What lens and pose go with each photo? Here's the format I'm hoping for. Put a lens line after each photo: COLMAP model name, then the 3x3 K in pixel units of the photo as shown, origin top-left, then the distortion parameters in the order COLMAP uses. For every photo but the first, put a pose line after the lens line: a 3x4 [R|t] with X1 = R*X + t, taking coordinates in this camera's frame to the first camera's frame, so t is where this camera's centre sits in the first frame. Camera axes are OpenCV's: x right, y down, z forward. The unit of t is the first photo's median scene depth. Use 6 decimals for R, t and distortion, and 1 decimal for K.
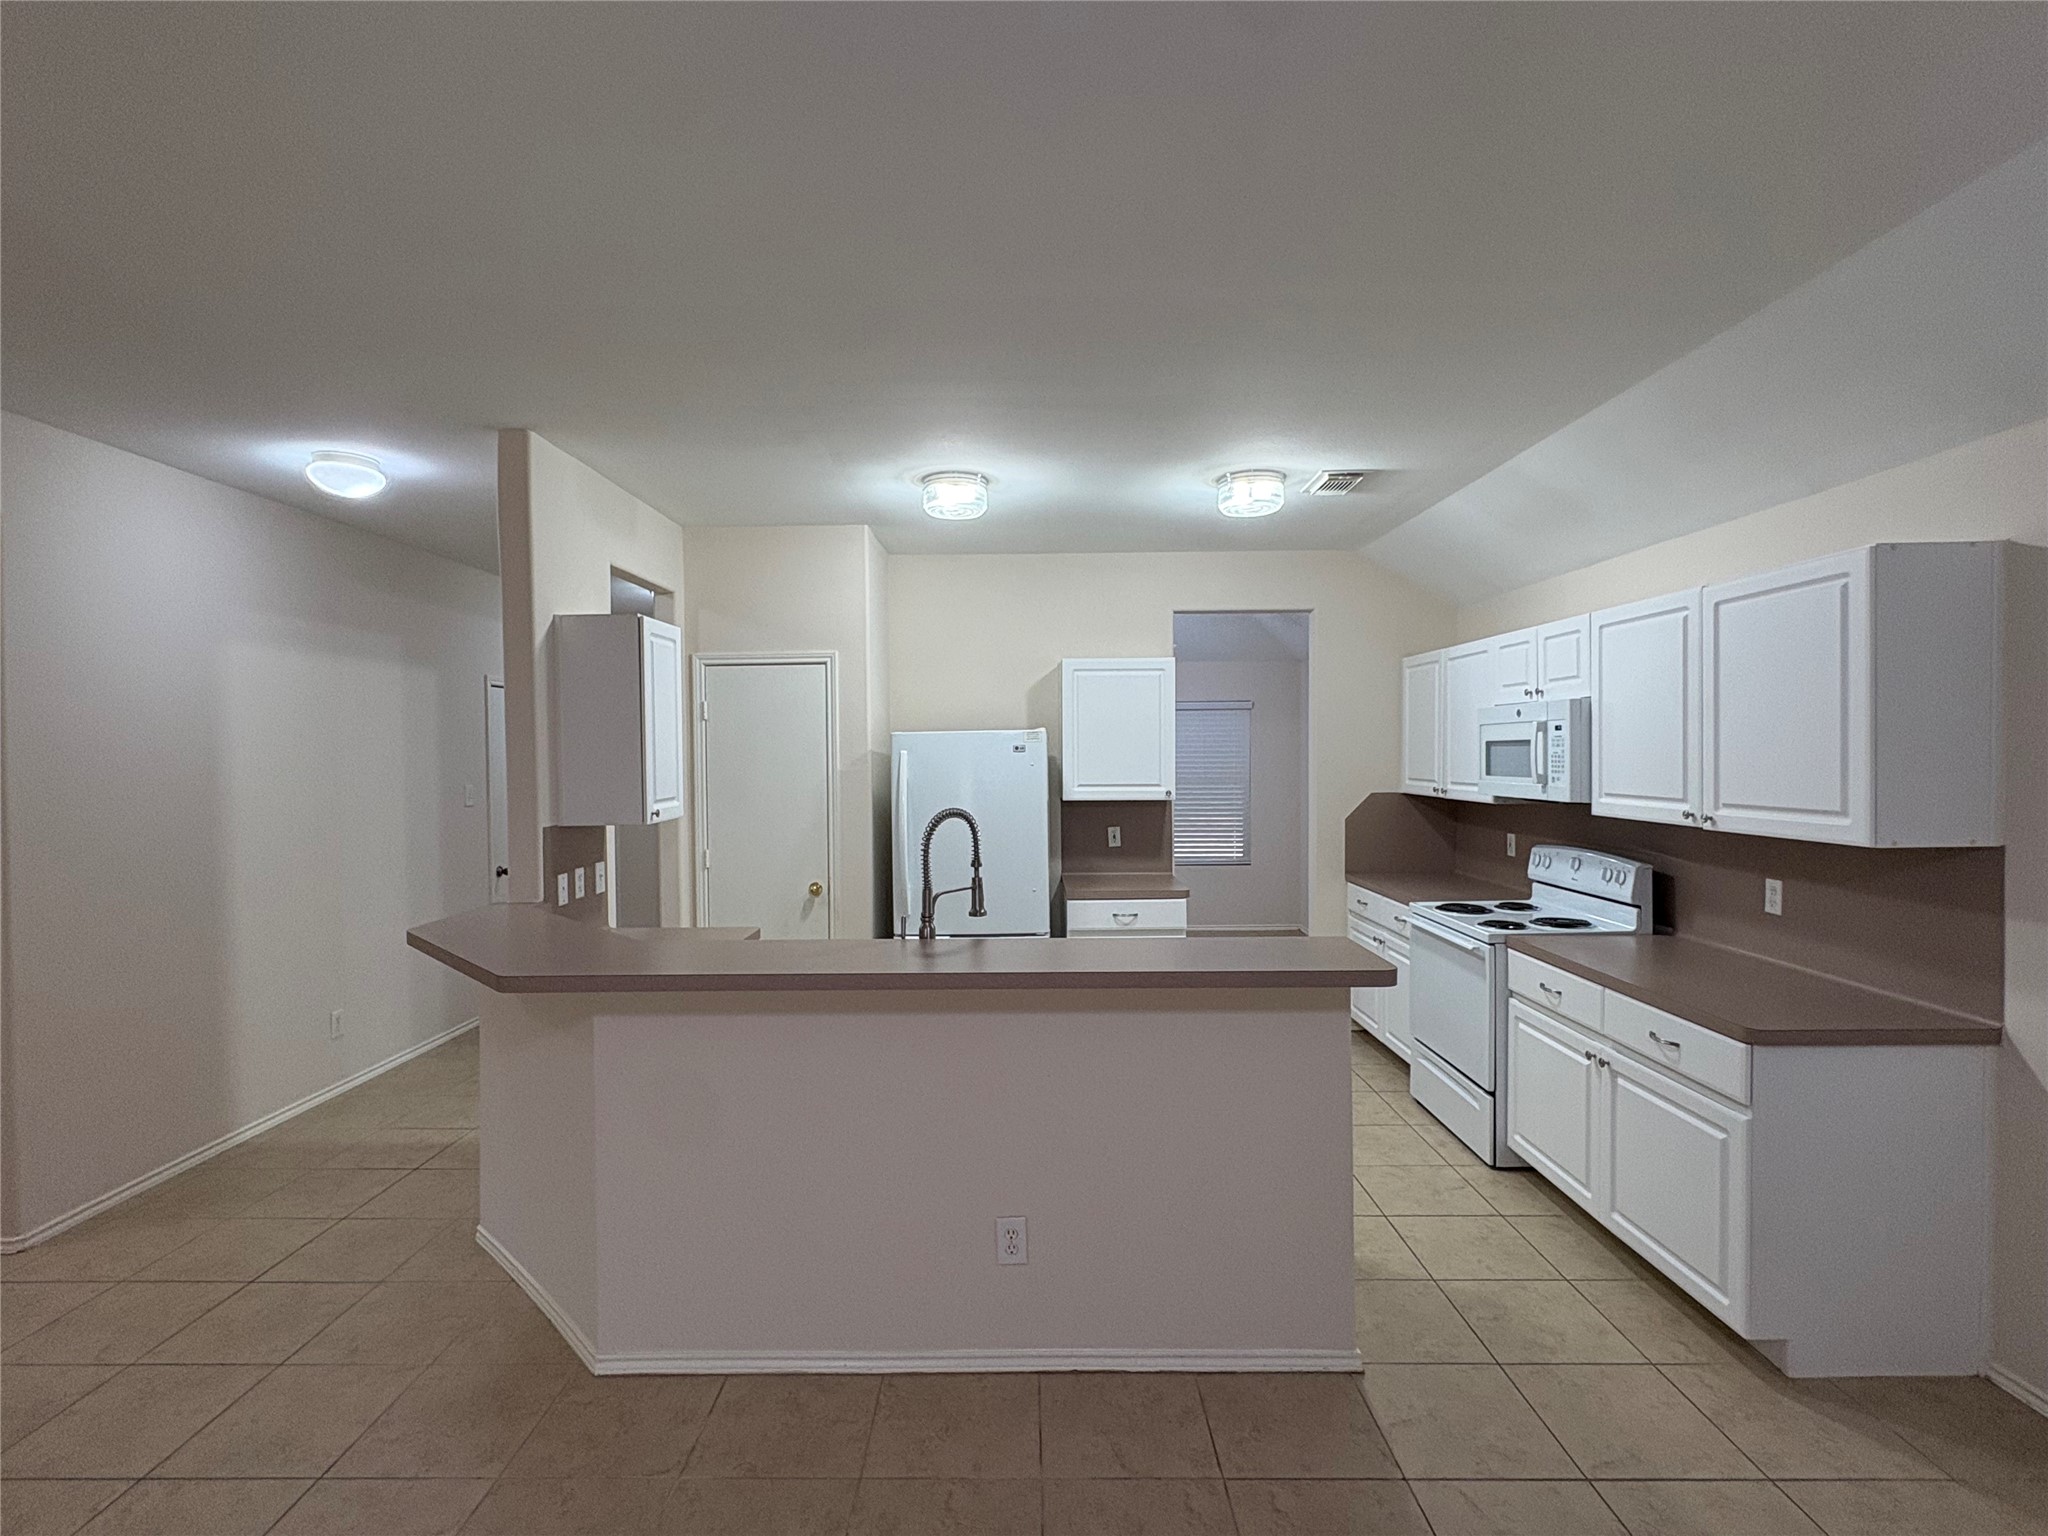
lens RADIAL K [[973.3, 0, 1024.0], [0, 973.3, 768.0], [0, 0, 1]] dist [-0.001881, -0.000267]
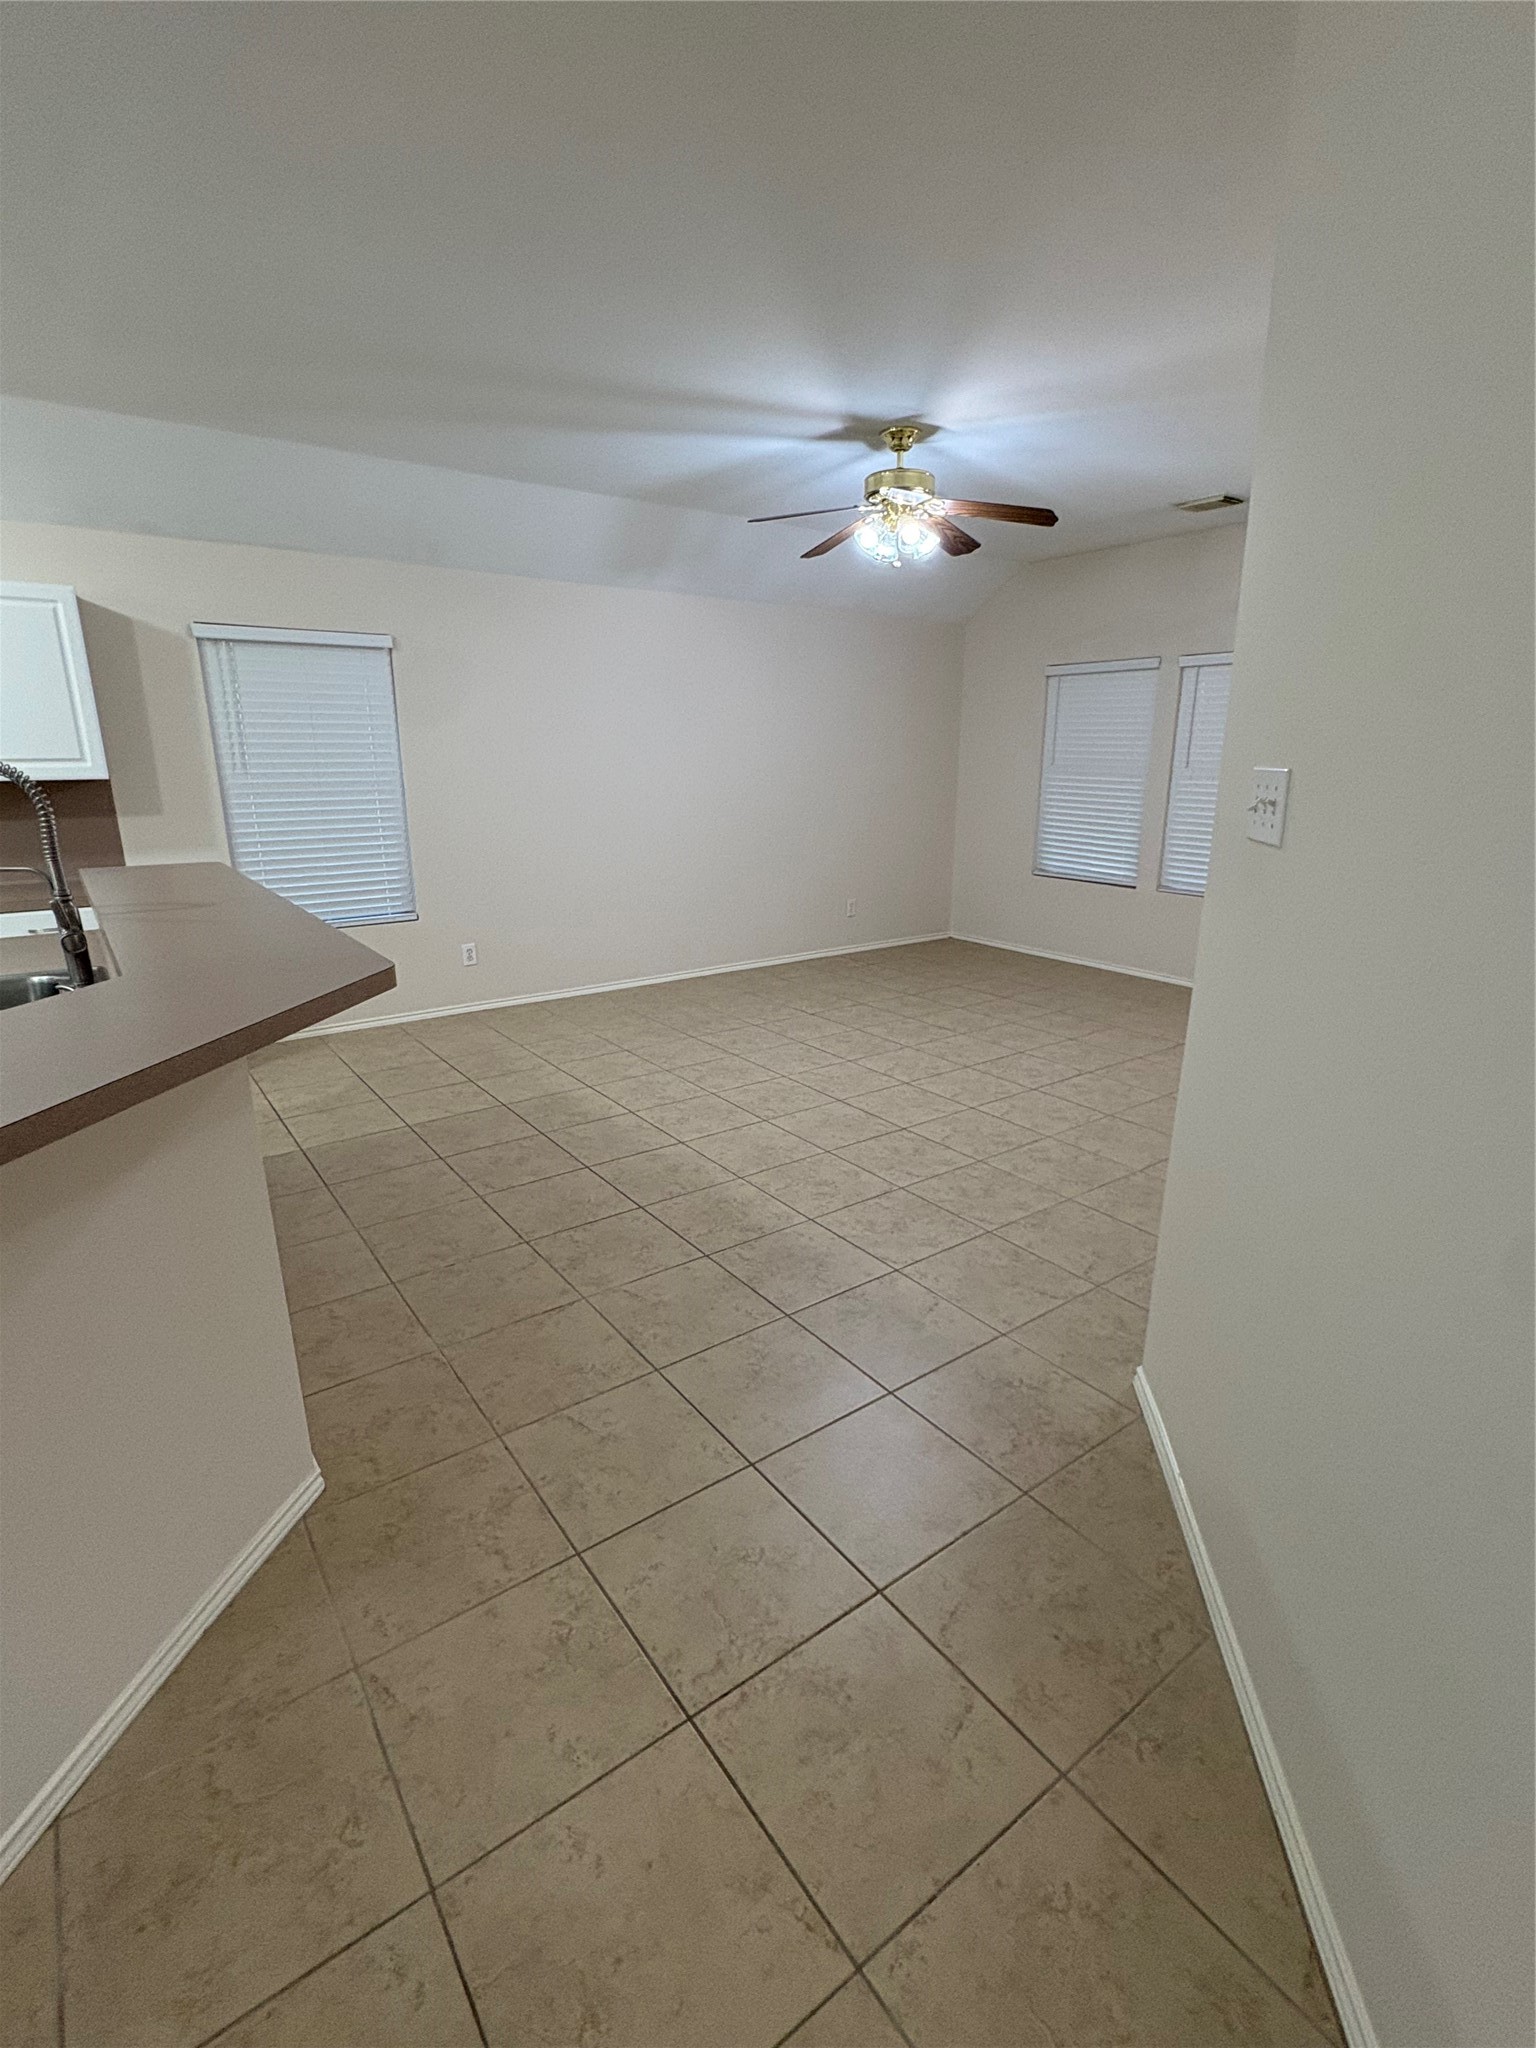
lens RADIAL K [[973.3, 0, 768.0], [0, 973.3, 1024.0], [0, 0, 1]] dist [-0.001881, -0.000267]
pose [[-0.599042, -0.210290, 0.772610, -1.216573], [0.017832, 0.961155, 0.275434, 0.045285], [-0.800519, 0.178774, -0.572022, 1.114378]]
